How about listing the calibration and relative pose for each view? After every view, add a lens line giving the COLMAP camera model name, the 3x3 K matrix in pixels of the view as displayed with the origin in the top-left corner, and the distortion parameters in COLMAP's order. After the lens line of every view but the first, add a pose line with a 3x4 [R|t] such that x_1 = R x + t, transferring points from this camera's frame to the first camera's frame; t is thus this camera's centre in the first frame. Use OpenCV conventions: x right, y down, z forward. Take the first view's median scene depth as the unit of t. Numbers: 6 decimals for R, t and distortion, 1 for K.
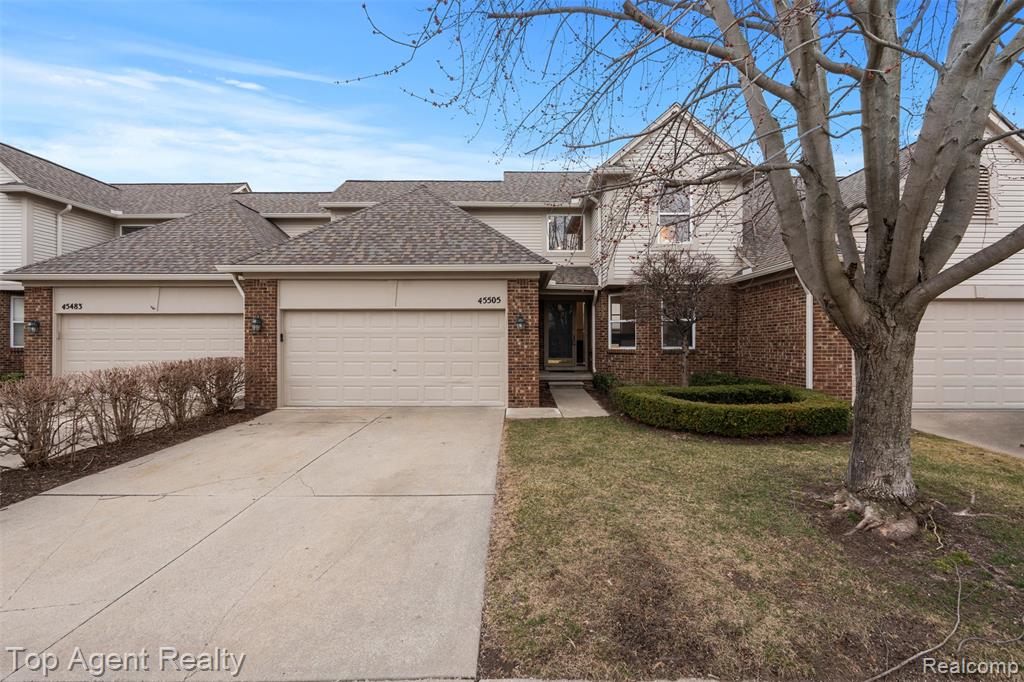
lens RADIAL K [[454.6, 0, 520.1], [0, 454.6, 332.9], [0, 0, 1]] dist [-0.007671, 0.001485]
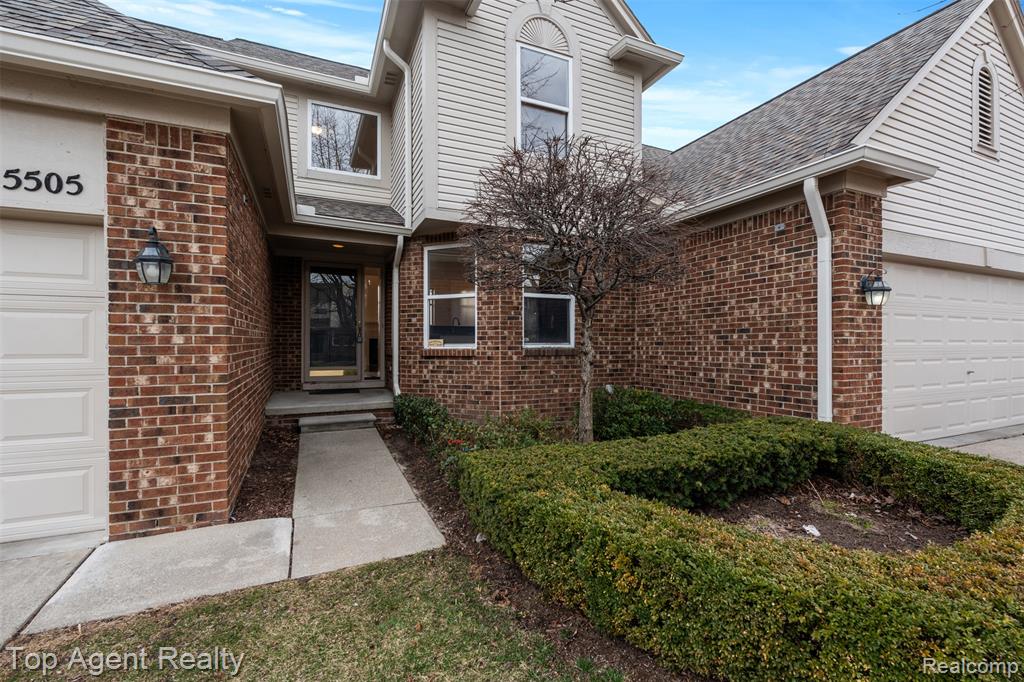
lens RADIAL K [[454.6, 0, 518.3], [0, 454.6, 341.8], [0, 0, 1]] dist [-0.007671, 0.001485]
pose [[0.911445, 0.001026, 0.411421, 0.098427], [-0.006210, 0.999917, 0.011265, 0.026418], [-0.411376, -0.012823, 0.911376, 0.604667]]
